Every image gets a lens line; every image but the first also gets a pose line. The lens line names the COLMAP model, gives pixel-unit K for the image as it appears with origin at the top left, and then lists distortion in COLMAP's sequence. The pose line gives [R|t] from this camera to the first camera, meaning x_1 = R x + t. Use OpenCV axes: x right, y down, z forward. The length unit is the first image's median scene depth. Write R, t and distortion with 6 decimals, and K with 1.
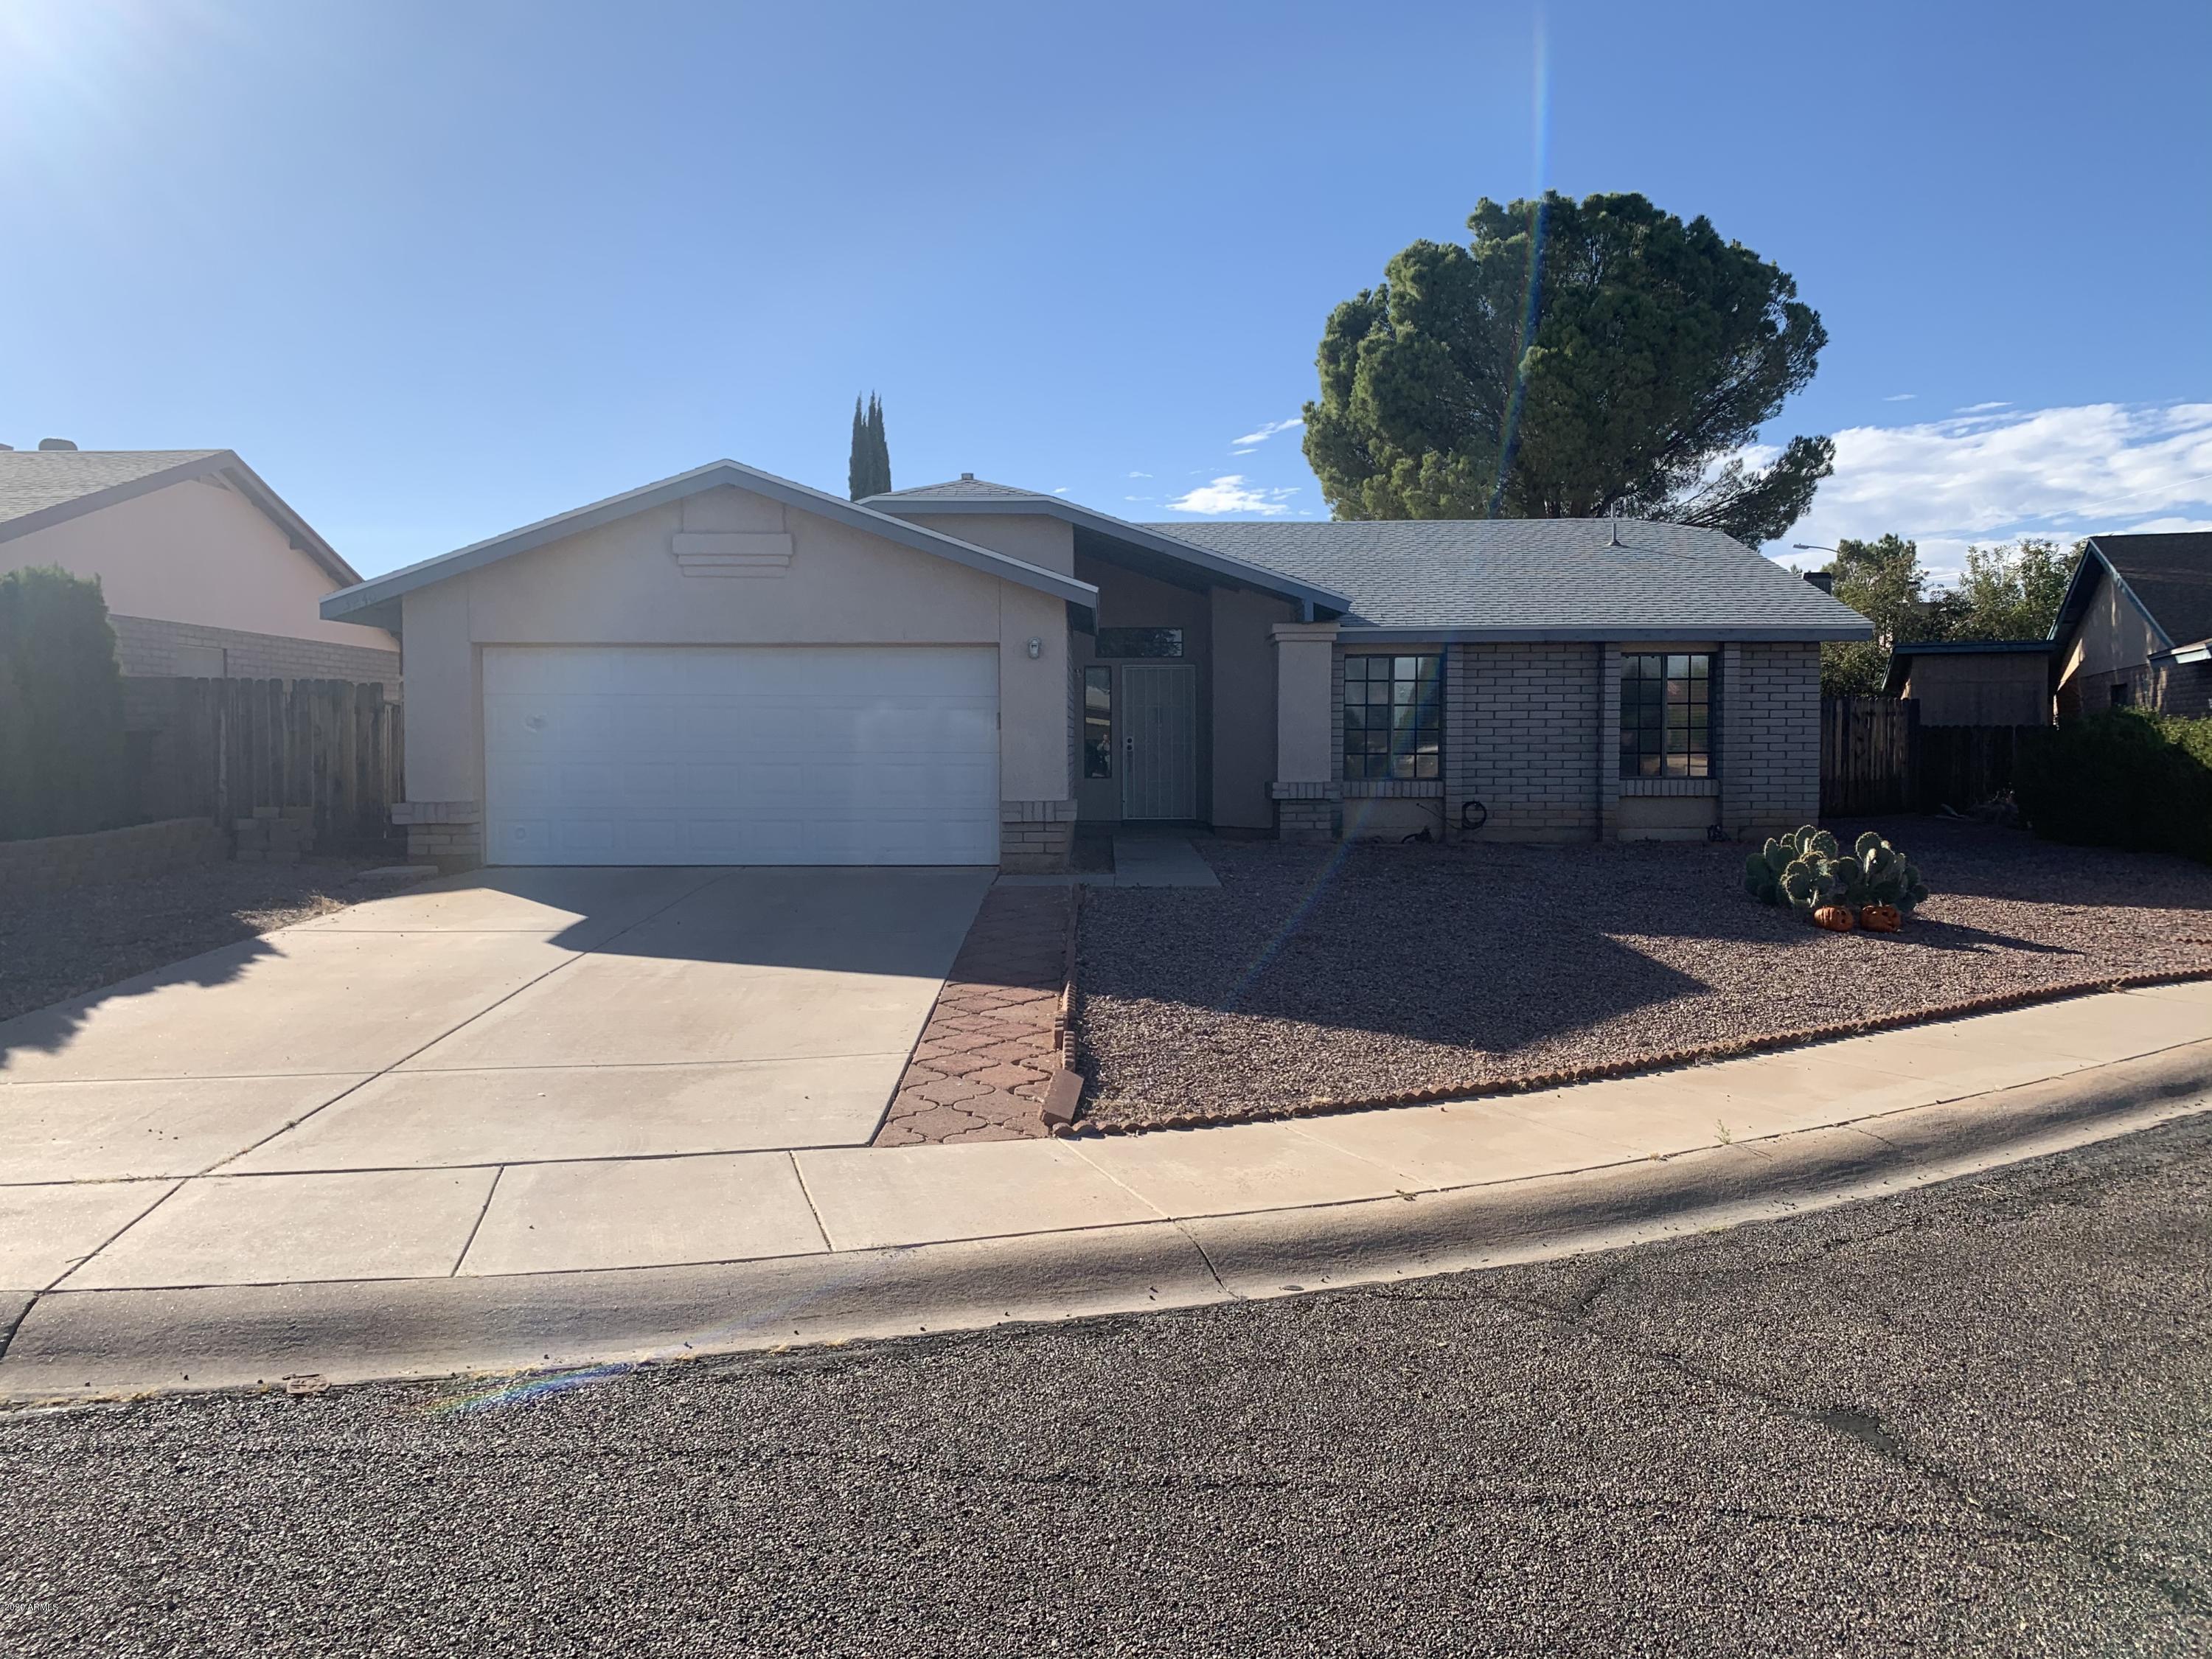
lens RADIAL K [[1713.0, 0, 1101.6], [0, 1713.0, 830.7], [0, 0, 1]] dist [0.043495, -0.073002]
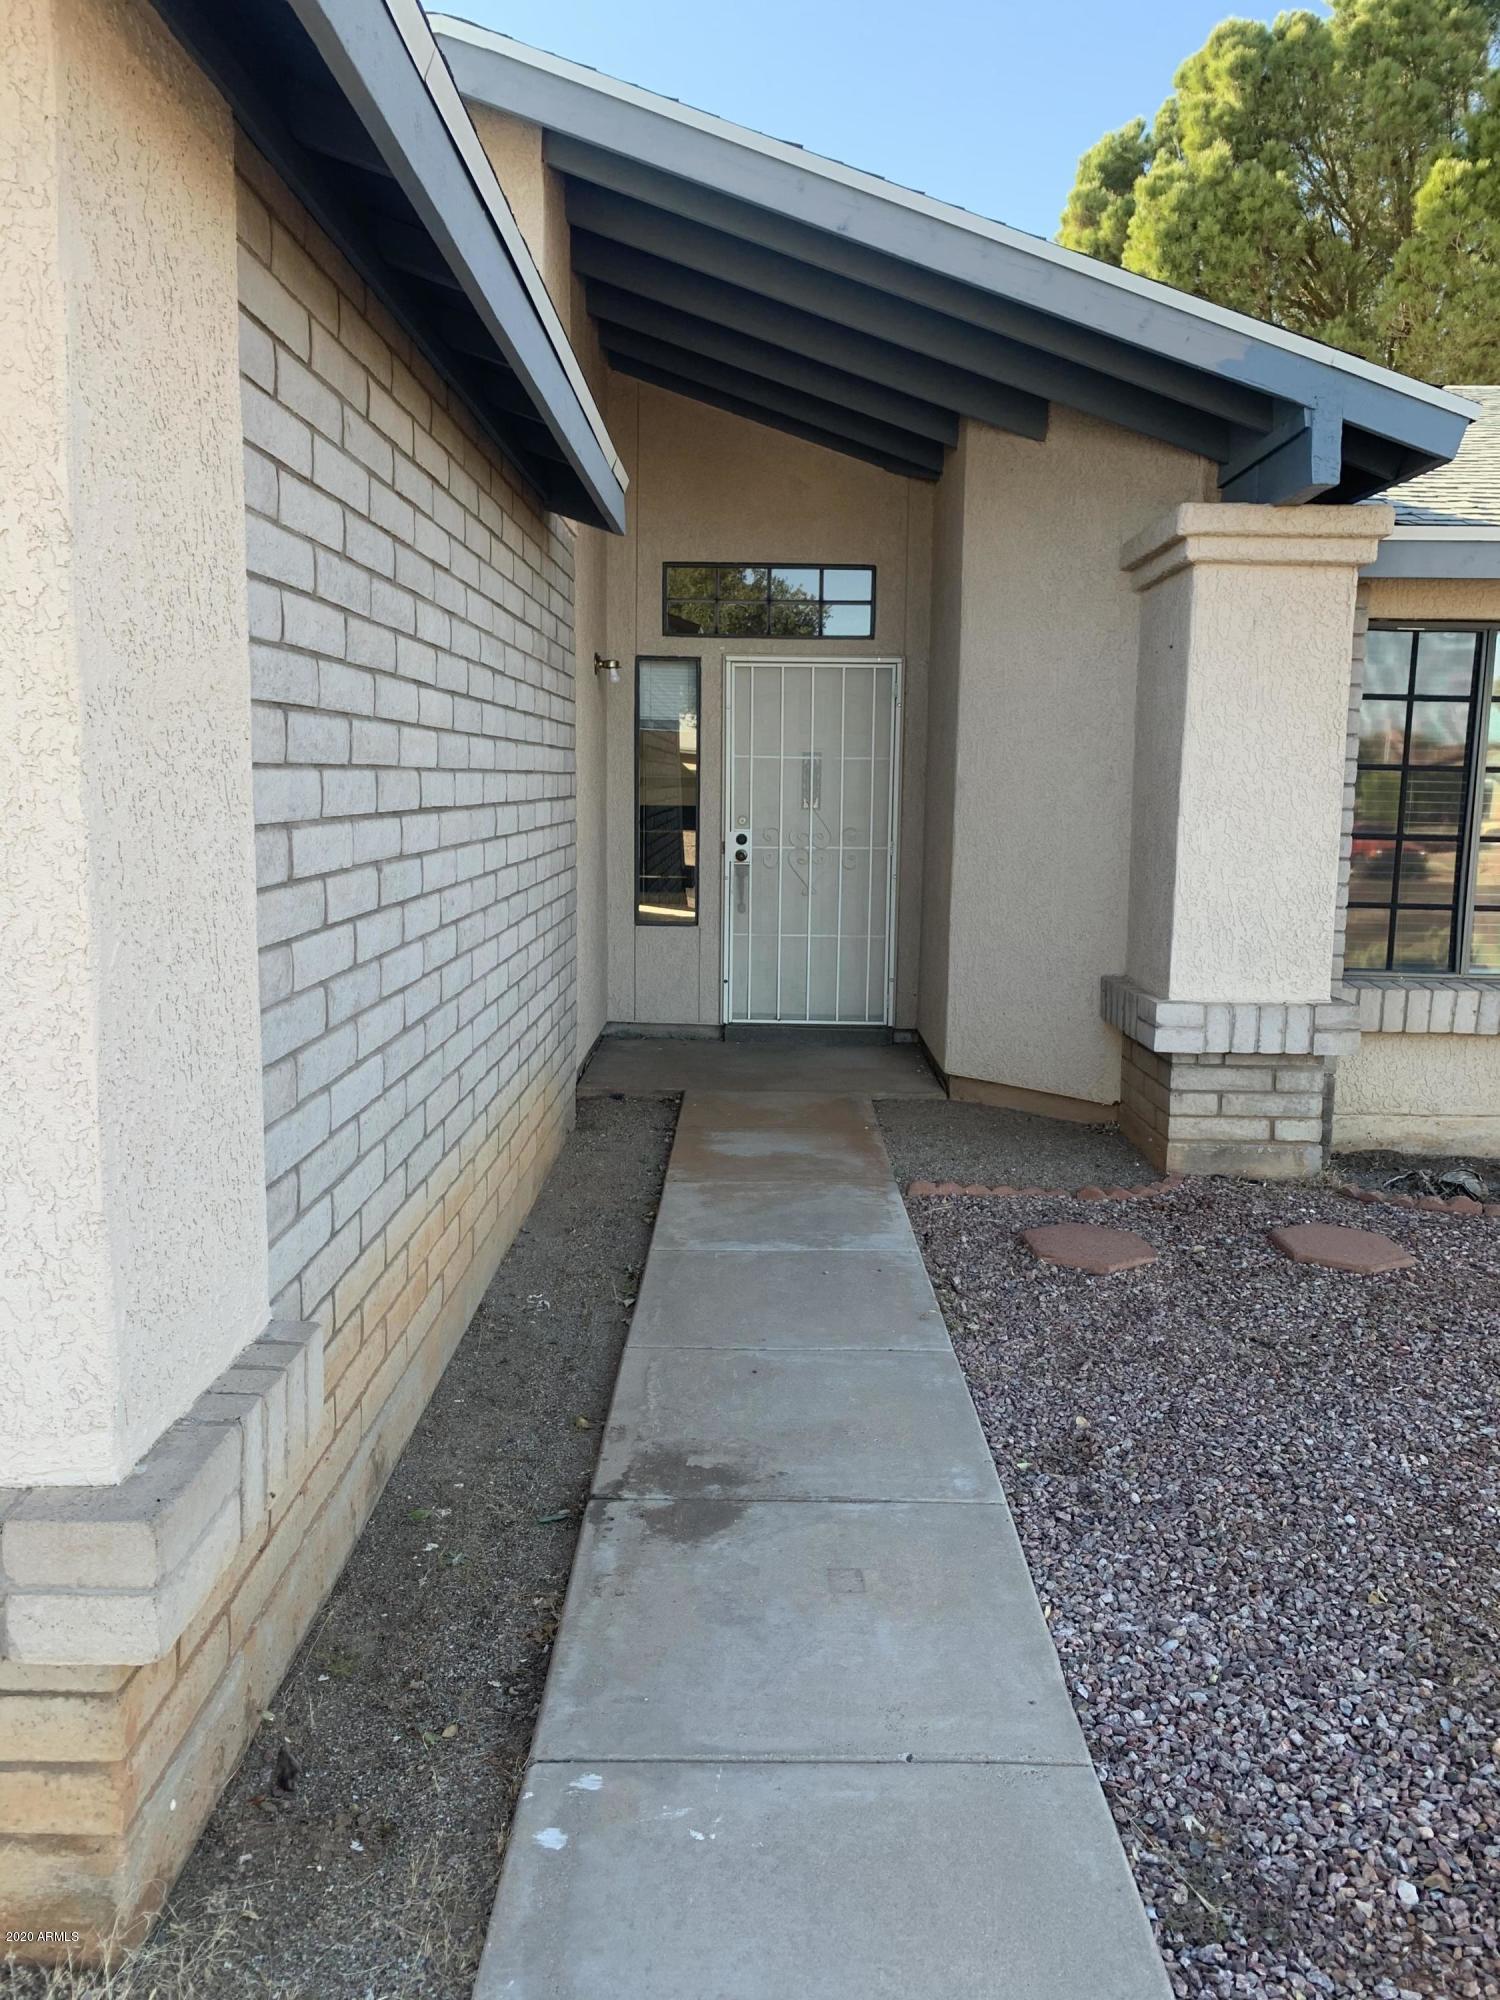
lens RADIAL K [[1548.9, 0, 756.6], [0, 1548.9, 996.6], [0, 0, 1]] dist [0.043495, -0.073002]
pose [[0.999855, 0.017005, -0.000229, 0.014376], [-0.016919, 0.995976, 0.088013, -0.033159], [0.001724, -0.087996, 0.996119, 0.429884]]
